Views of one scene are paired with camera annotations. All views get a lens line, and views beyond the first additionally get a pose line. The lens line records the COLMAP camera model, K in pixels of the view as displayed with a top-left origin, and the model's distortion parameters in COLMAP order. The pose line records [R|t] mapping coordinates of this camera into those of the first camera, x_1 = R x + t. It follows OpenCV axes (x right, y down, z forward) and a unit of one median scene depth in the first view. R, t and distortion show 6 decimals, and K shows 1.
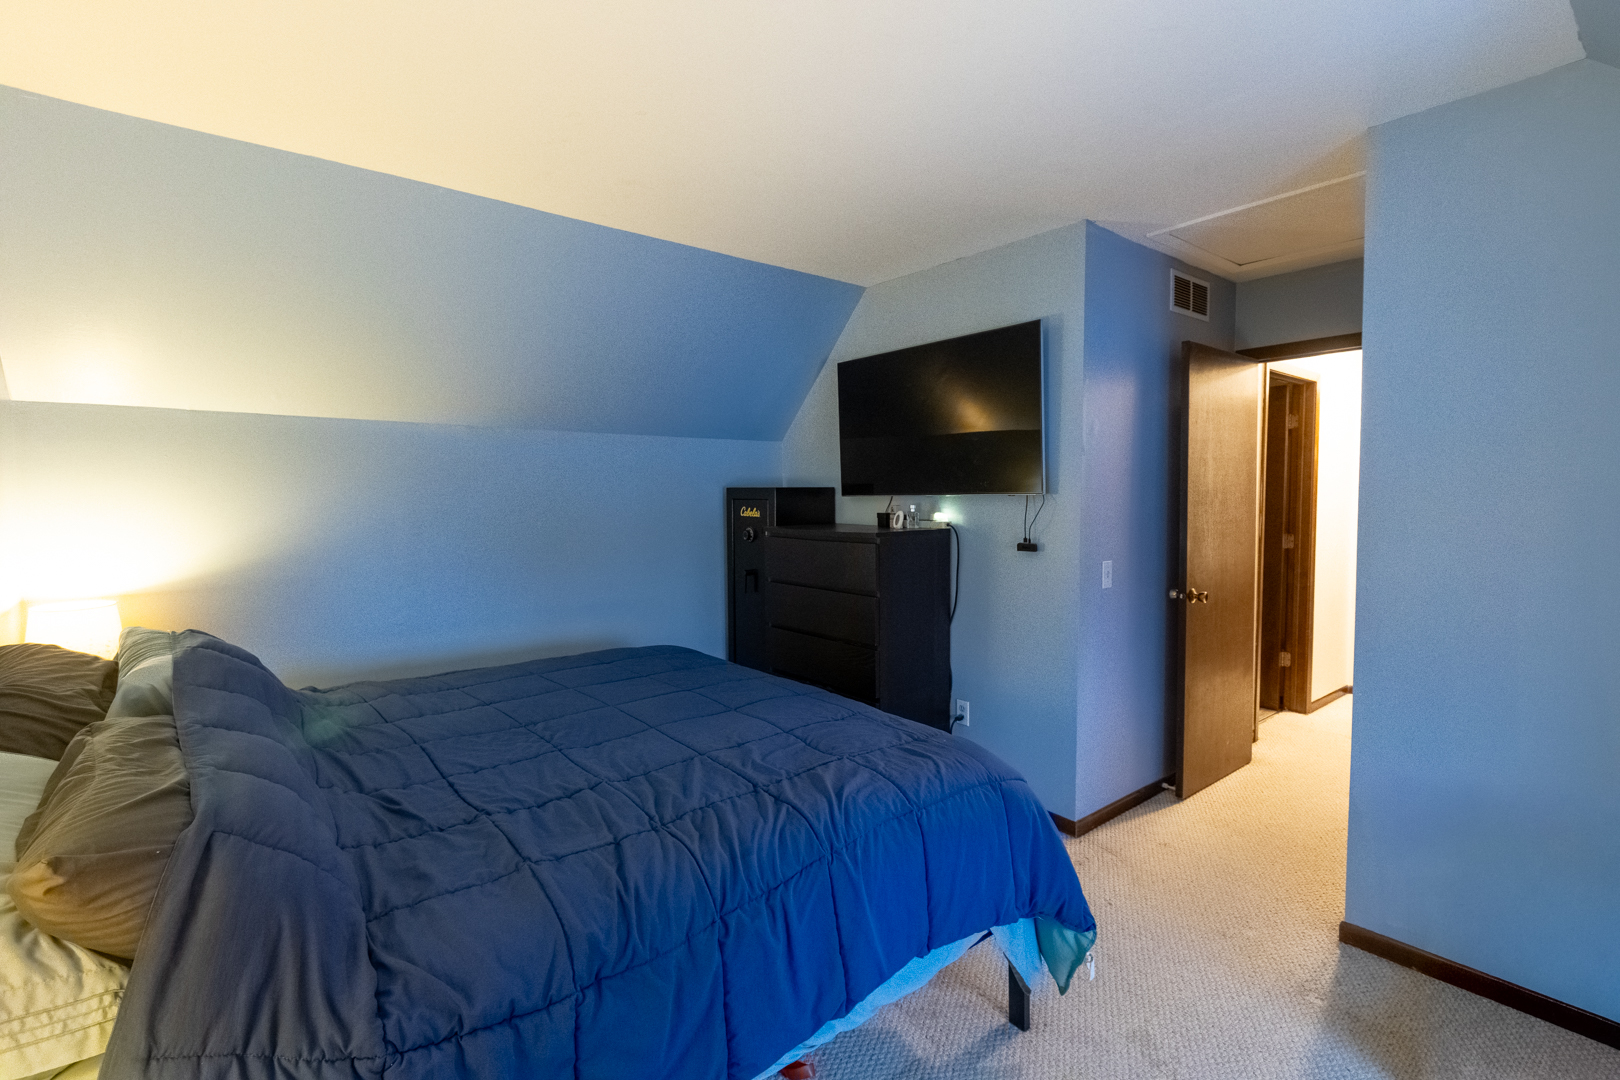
lens RADIAL K [[739.4, 0, 857.1], [0, 739.4, 527.8], [0, 0, 1]] dist [0.002069, -0.002614]
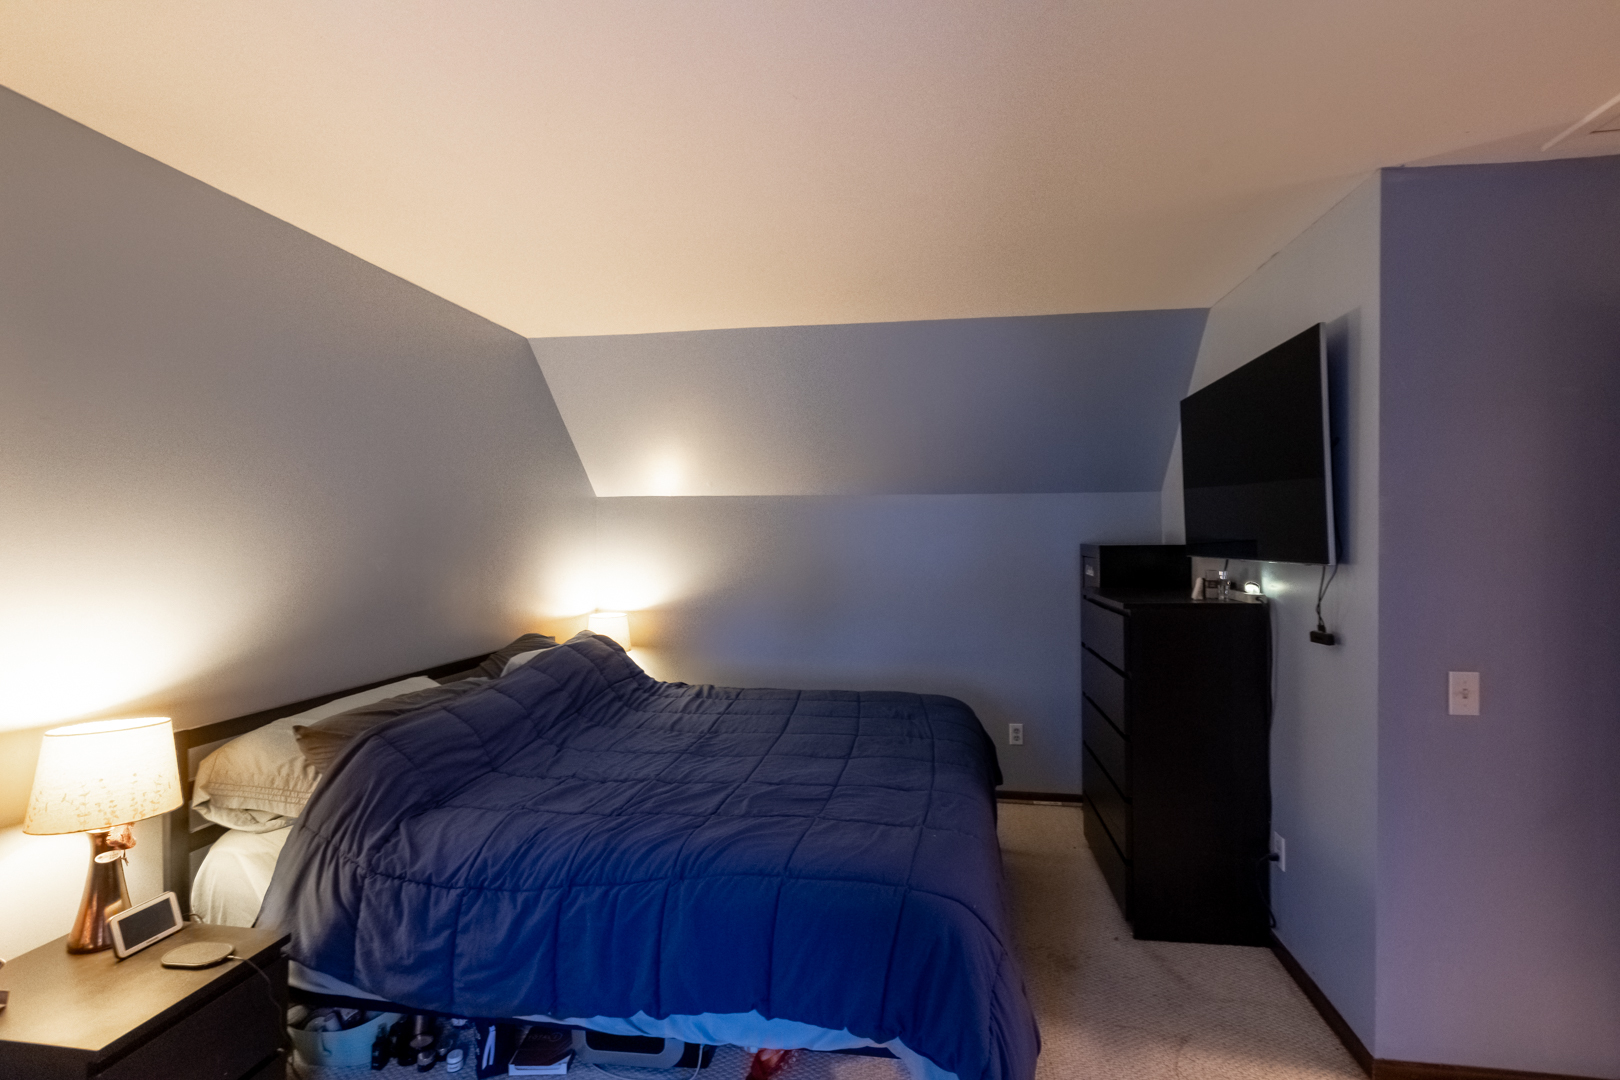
lens RADIAL K [[739.4, 0, 820.5], [0, 739.4, 537.3], [0, 0, 1]] dist [0.002069, -0.002614]
pose [[0.670433, 0.002180, -0.741967, 0.431292], [-0.034702, 0.998994, -0.028421, -0.033752], [0.741158, 0.044802, 0.669834, 0.155728]]
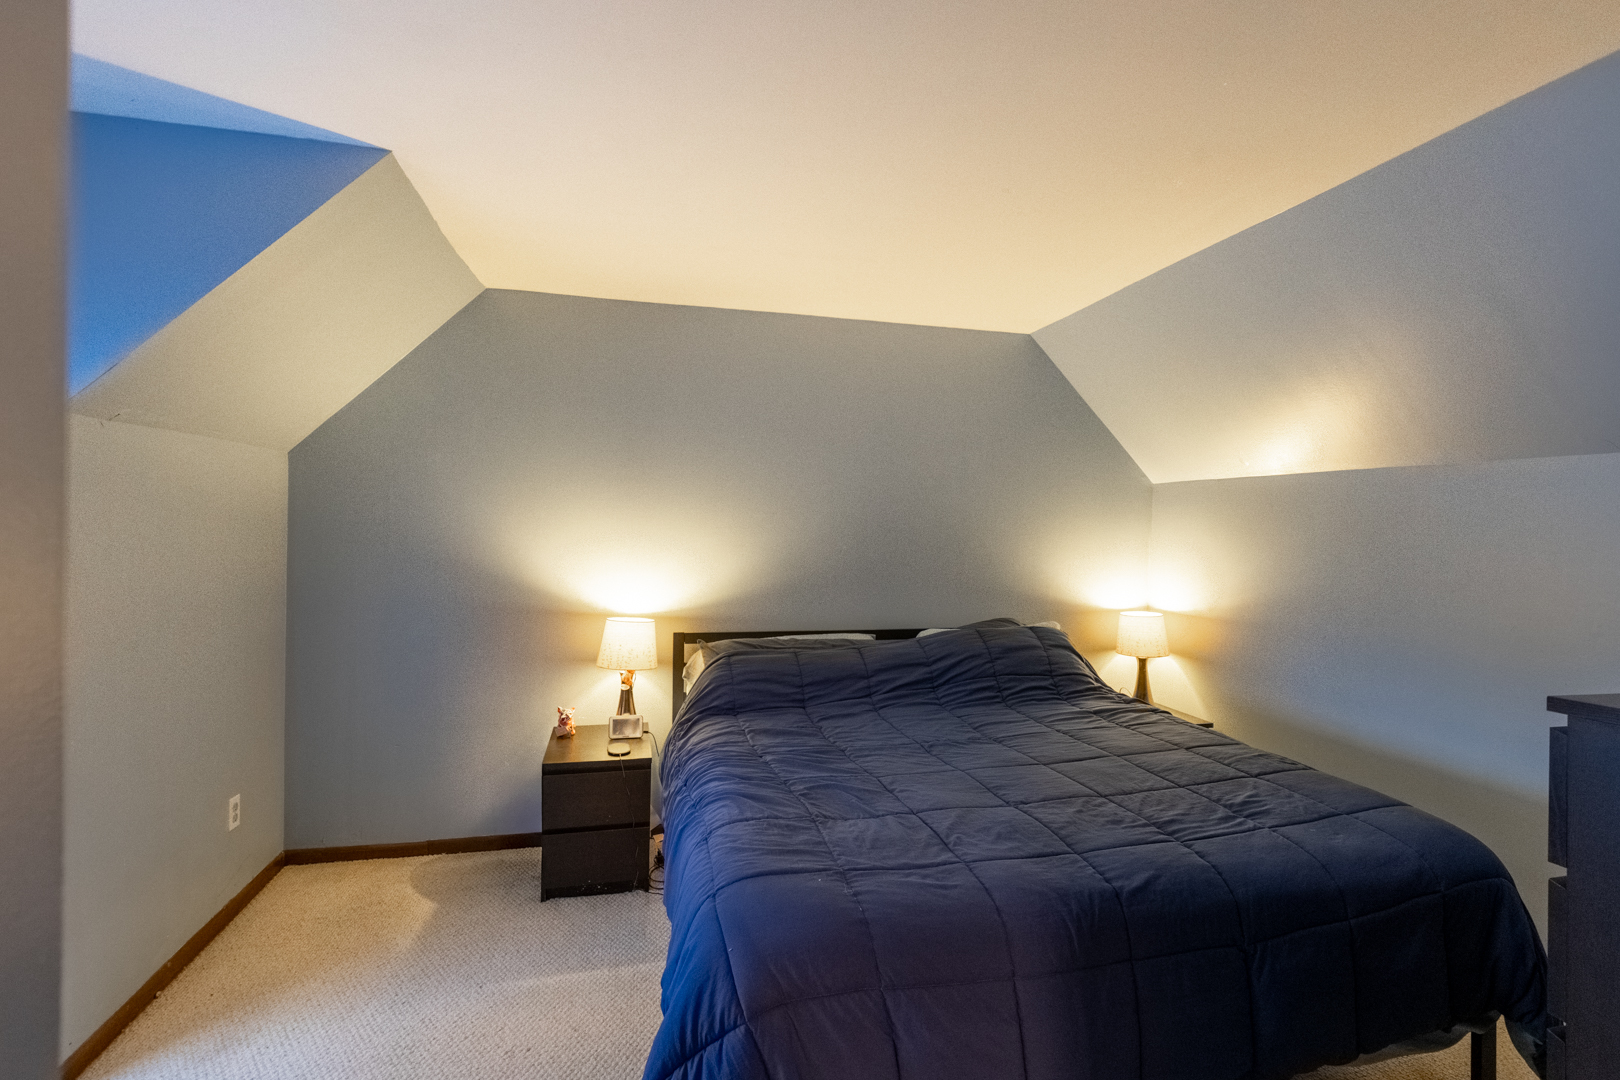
lens RADIAL K [[739.4, 0, 811.4], [0, 739.4, 531.9], [0, 0, 1]] dist [0.002069, -0.002614]
pose [[-0.429381, 0.008180, -0.903086, 0.497239], [-0.053669, 0.997961, 0.034556, -0.062760], [0.901527, 0.063305, -0.428067, 0.745710]]
